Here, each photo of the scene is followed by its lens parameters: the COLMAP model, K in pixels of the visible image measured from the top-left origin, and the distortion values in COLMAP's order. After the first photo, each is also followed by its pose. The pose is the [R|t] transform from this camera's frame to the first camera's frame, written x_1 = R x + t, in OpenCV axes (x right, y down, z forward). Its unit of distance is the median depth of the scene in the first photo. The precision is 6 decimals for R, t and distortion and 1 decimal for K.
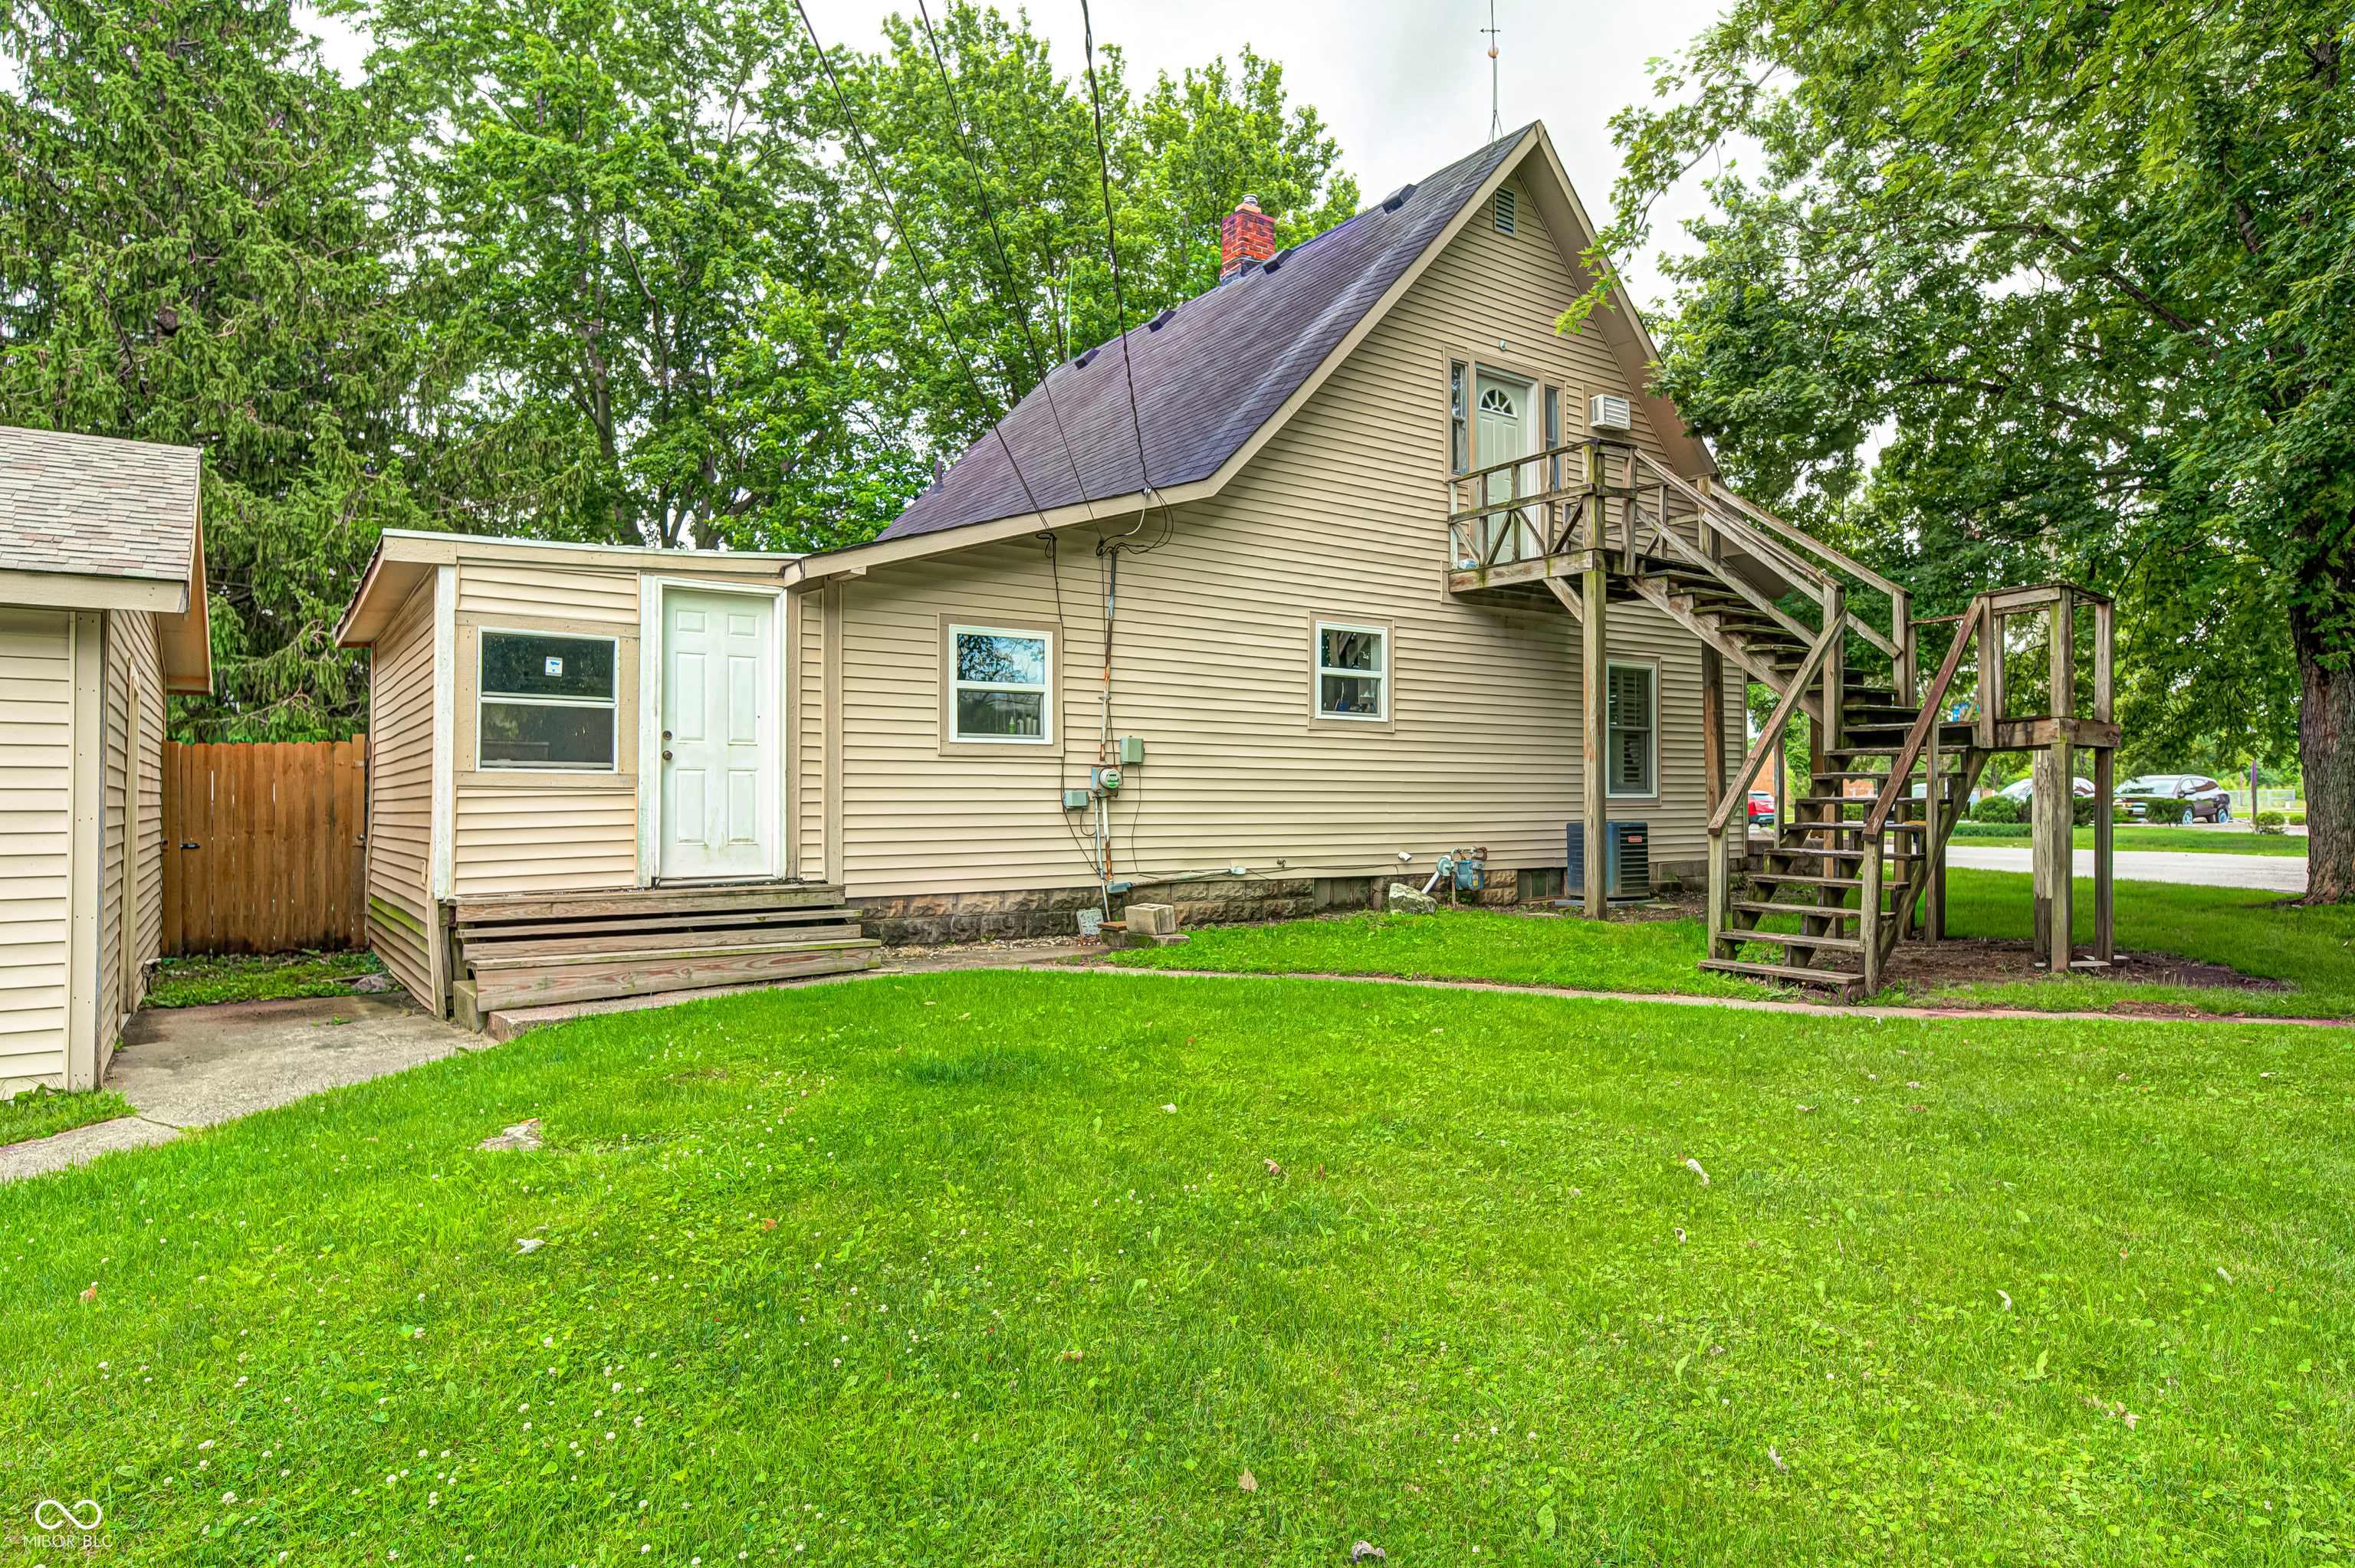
lens RADIAL K [[1346.8, 0, 1173.3], [0, 1346.8, 787.8], [0, 0, 1]] dist [0.016850, -0.000029]
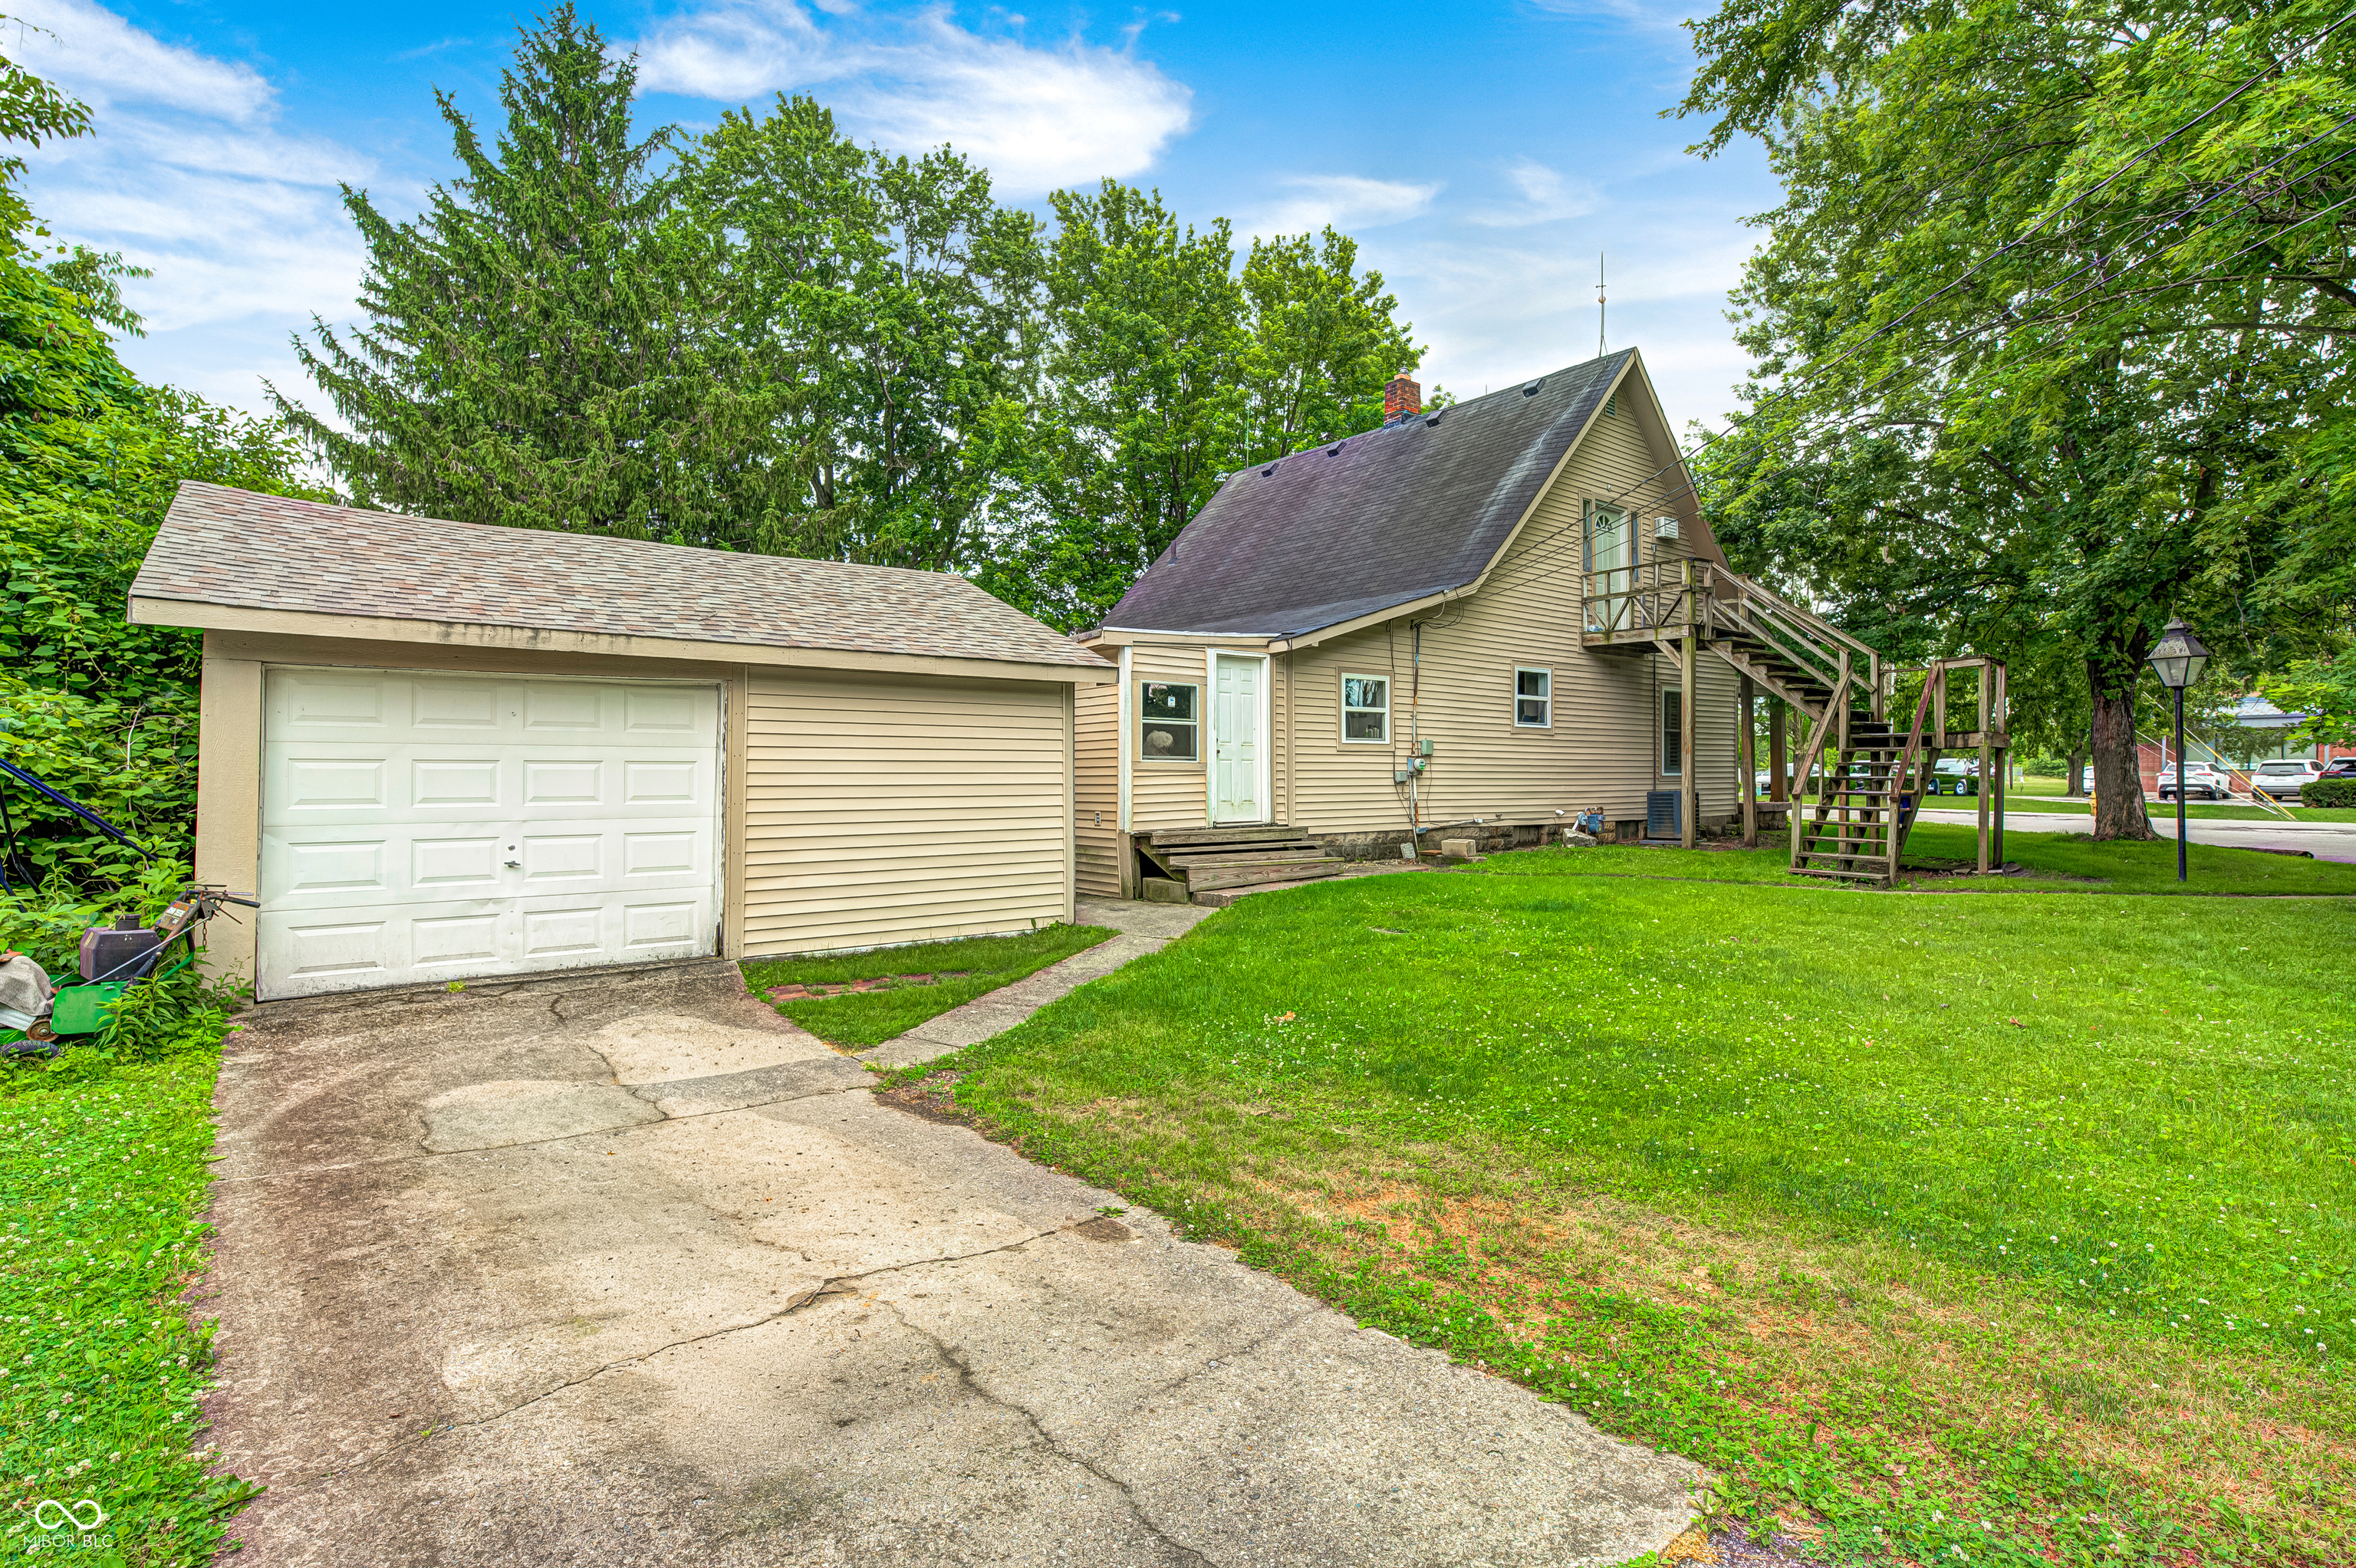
lens RADIAL K [[1125.9, 0, 1177.0], [0, 1125.9, 779.2], [0, 0, 1]] dist [0.007917, 0.000134]
pose [[0.998629, 0.000242, 0.052341, -0.367018], [-0.000932, 0.999913, 0.013159, -0.005891], [-0.052333, -0.013190, 0.998543, -0.323959]]
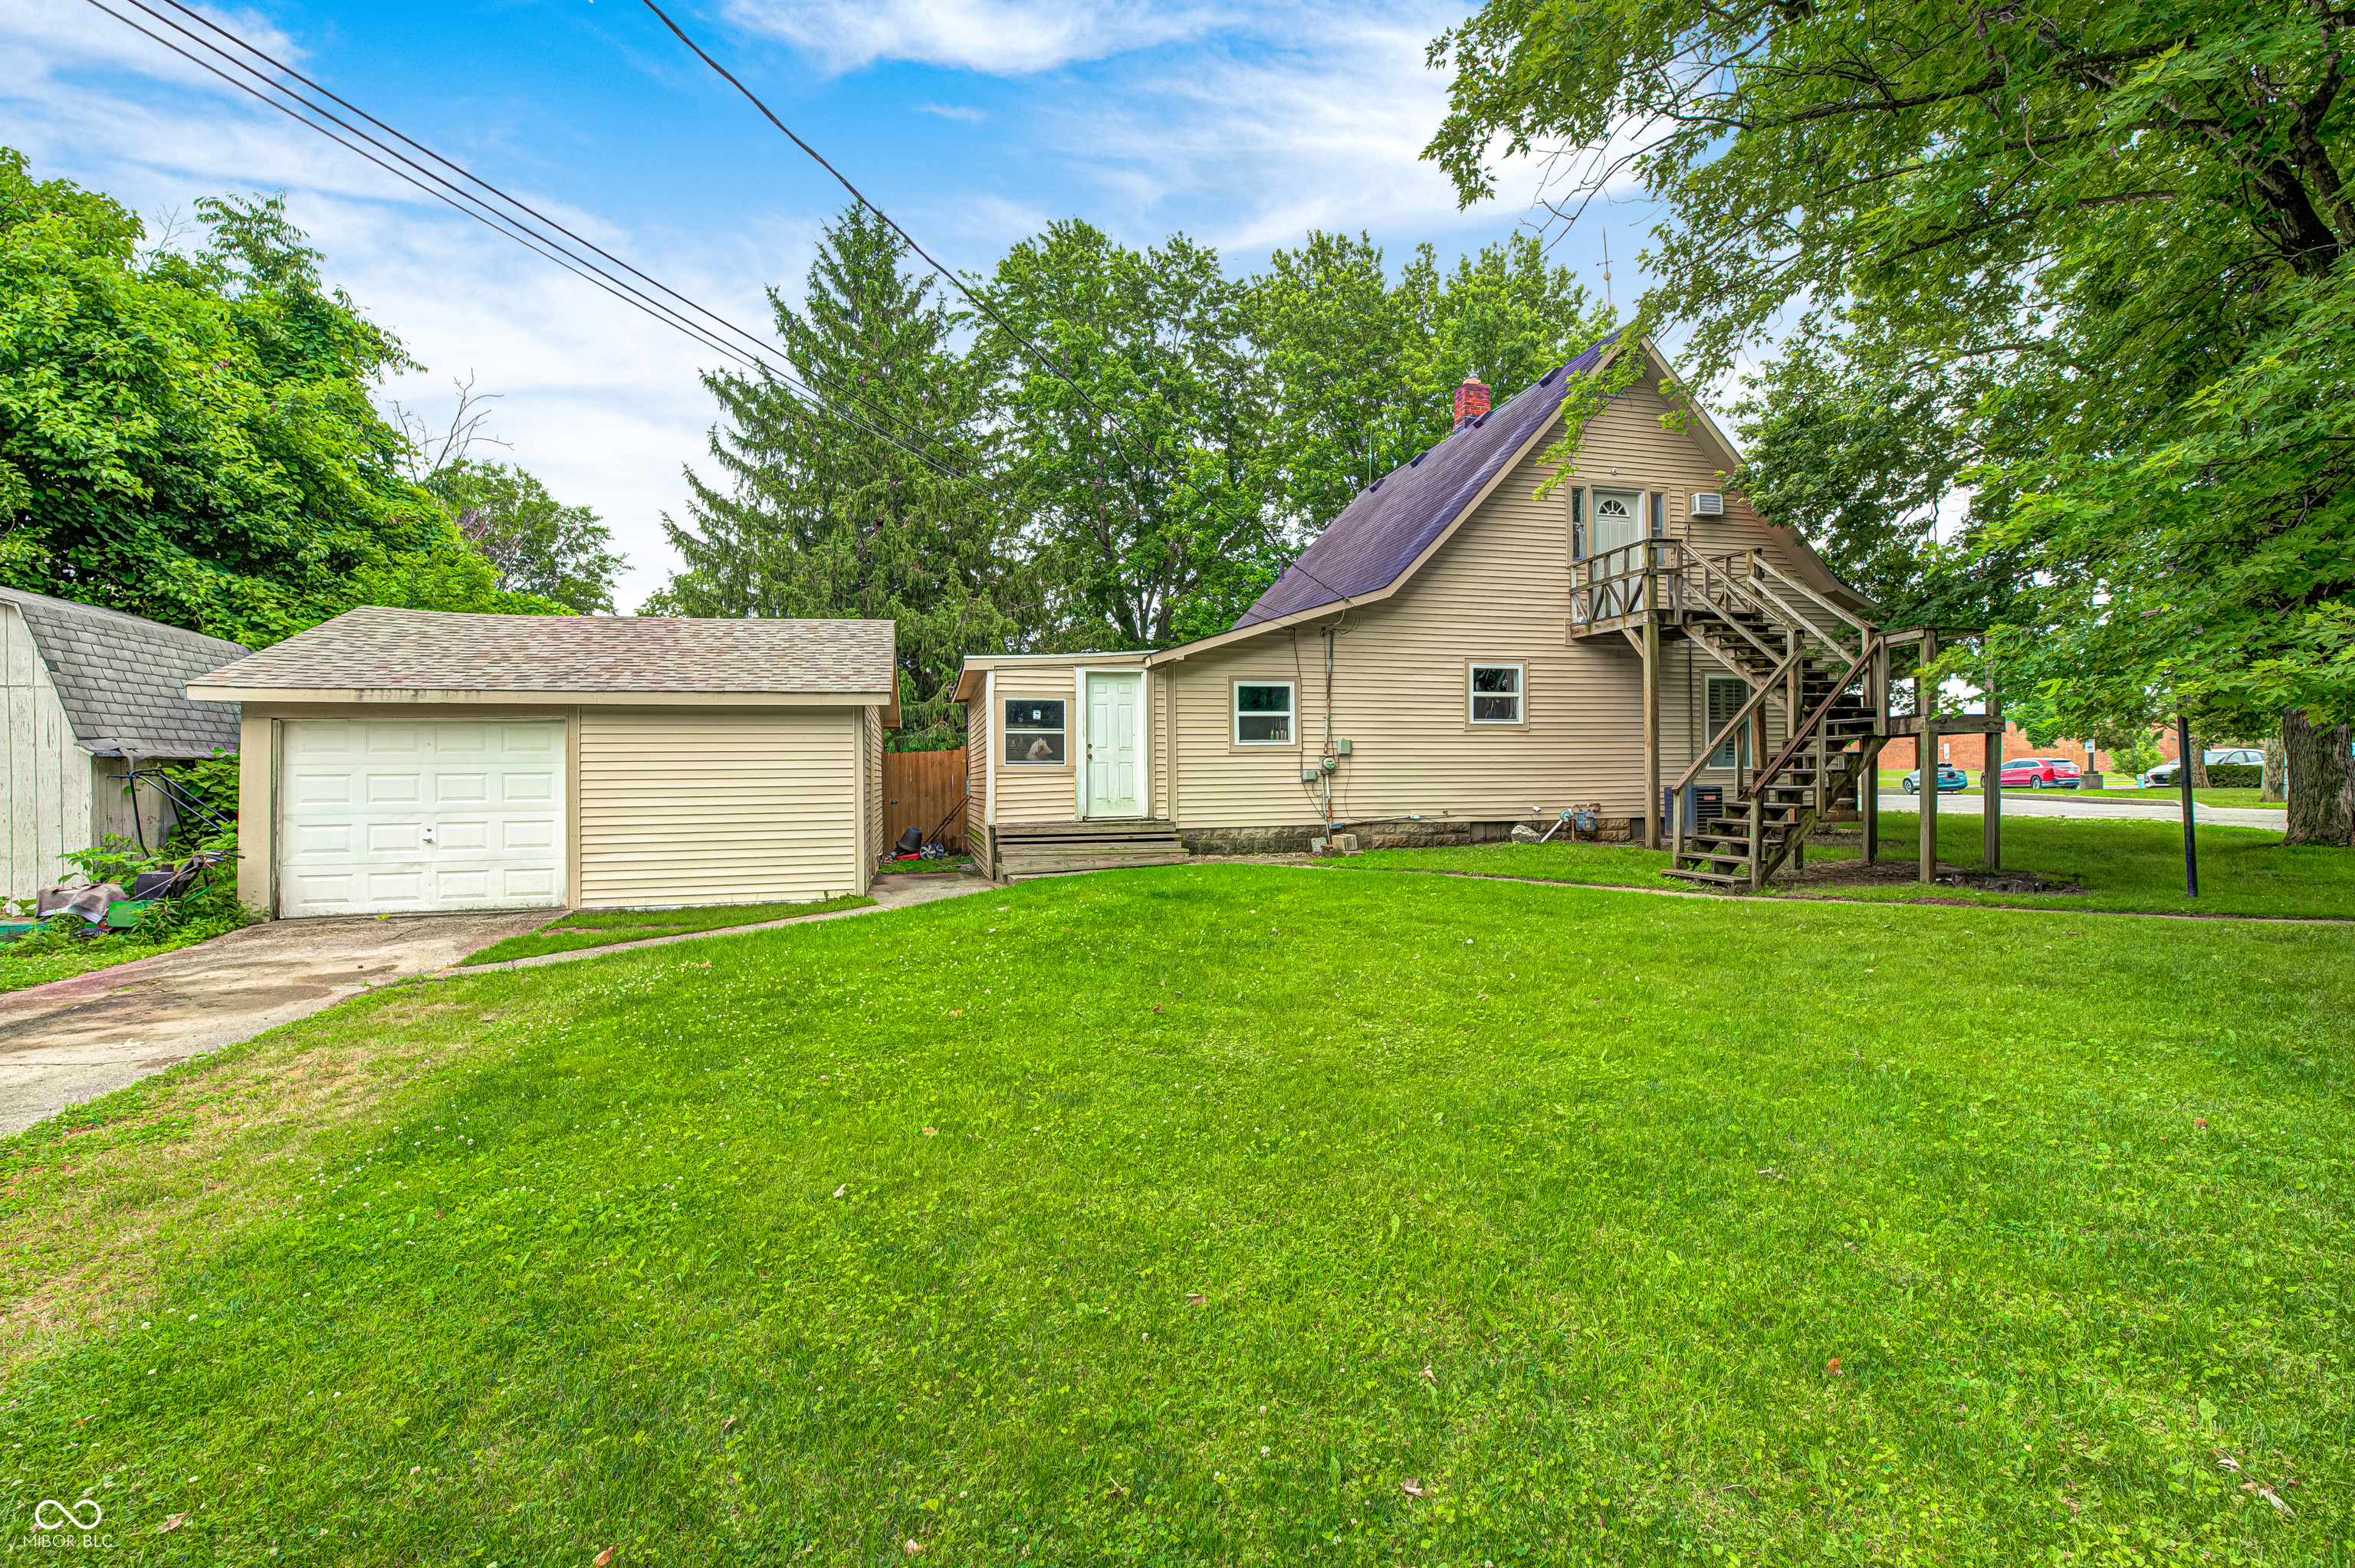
lens RADIAL K [[1027.9, 0, 1178.4], [0, 1027.9, 784.1], [0, 0, 1]] dist [0.001927, 0.000197]
pose [[0.937248, -0.008030, -0.348571, 0.207496], [0.014648, 0.999759, 0.016357, -0.004066], [0.348356, -0.020437, 0.937140, -0.286643]]
